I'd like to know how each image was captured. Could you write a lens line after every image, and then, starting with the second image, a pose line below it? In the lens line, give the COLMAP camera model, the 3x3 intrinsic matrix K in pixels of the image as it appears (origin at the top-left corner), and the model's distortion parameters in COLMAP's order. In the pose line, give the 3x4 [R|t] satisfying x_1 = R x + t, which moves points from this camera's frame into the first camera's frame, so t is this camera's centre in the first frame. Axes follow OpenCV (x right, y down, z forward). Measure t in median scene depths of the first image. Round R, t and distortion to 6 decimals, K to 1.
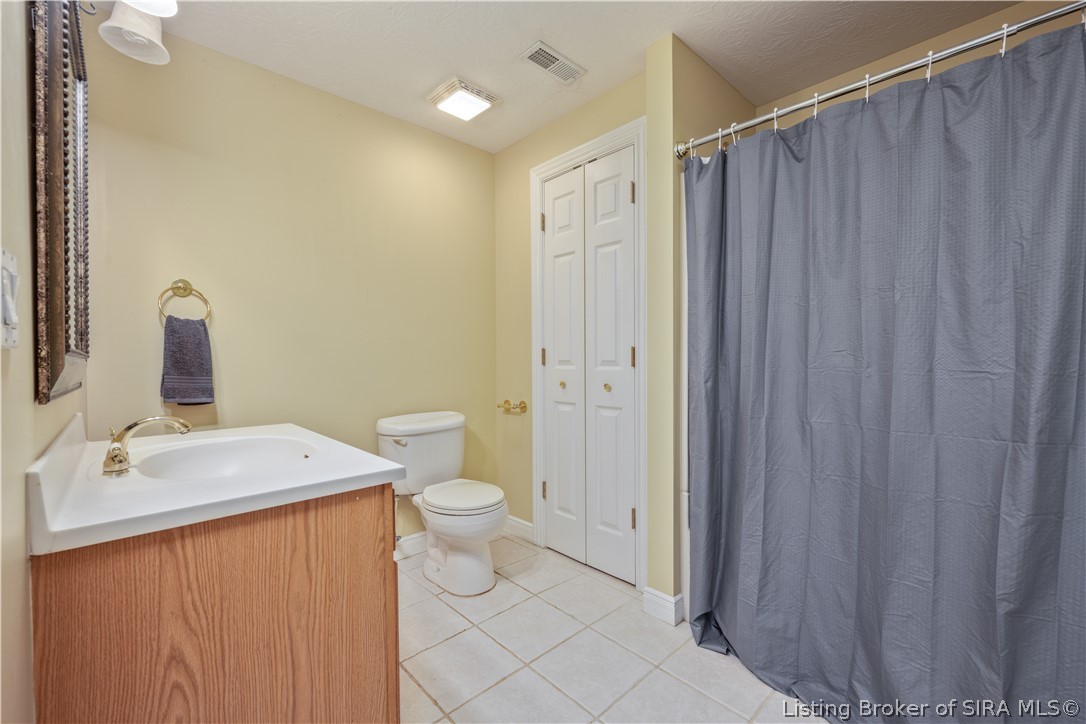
lens RADIAL K [[447.5, 0, 545.1], [0, 447.5, 360.3], [0, 0, 1]] dist [-0.001146, -0.000033]
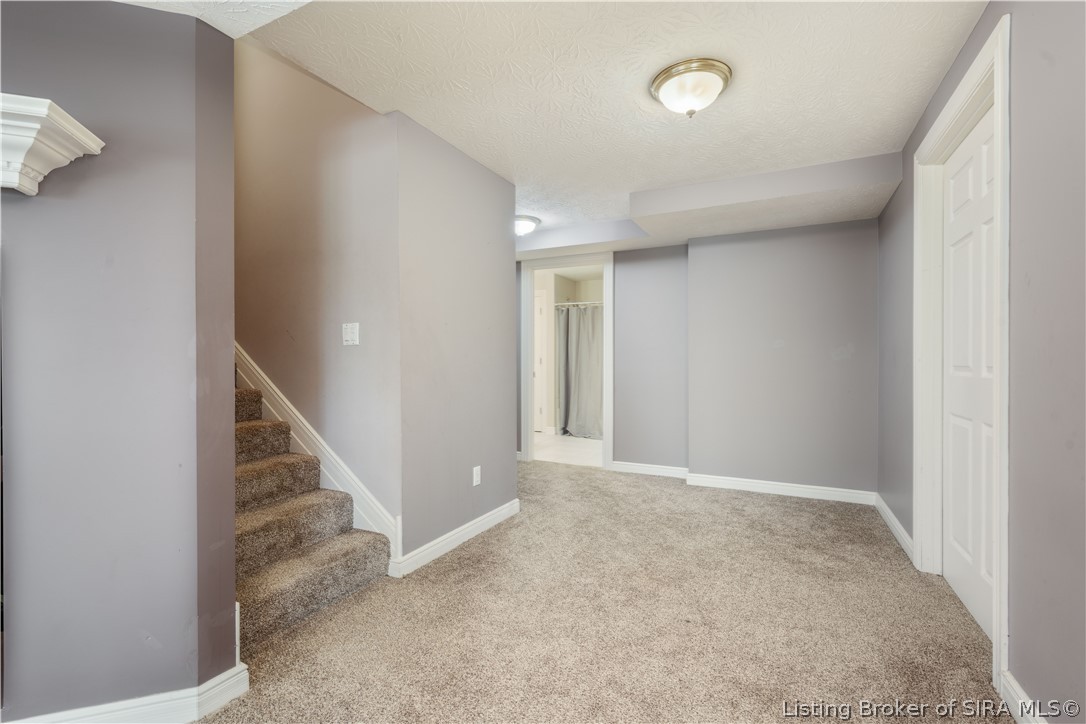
lens RADIAL K [[495.3, 0, 542.0], [0, 495.3, 364.7], [0, 0, 1]] dist [0.001557, 0.000087]
pose [[0.938963, 0.004869, 0.343984, -1.178552], [-0.003455, 0.999983, -0.004724, 0.014397], [-0.344001, 0.003247, 0.938964, -2.704062]]
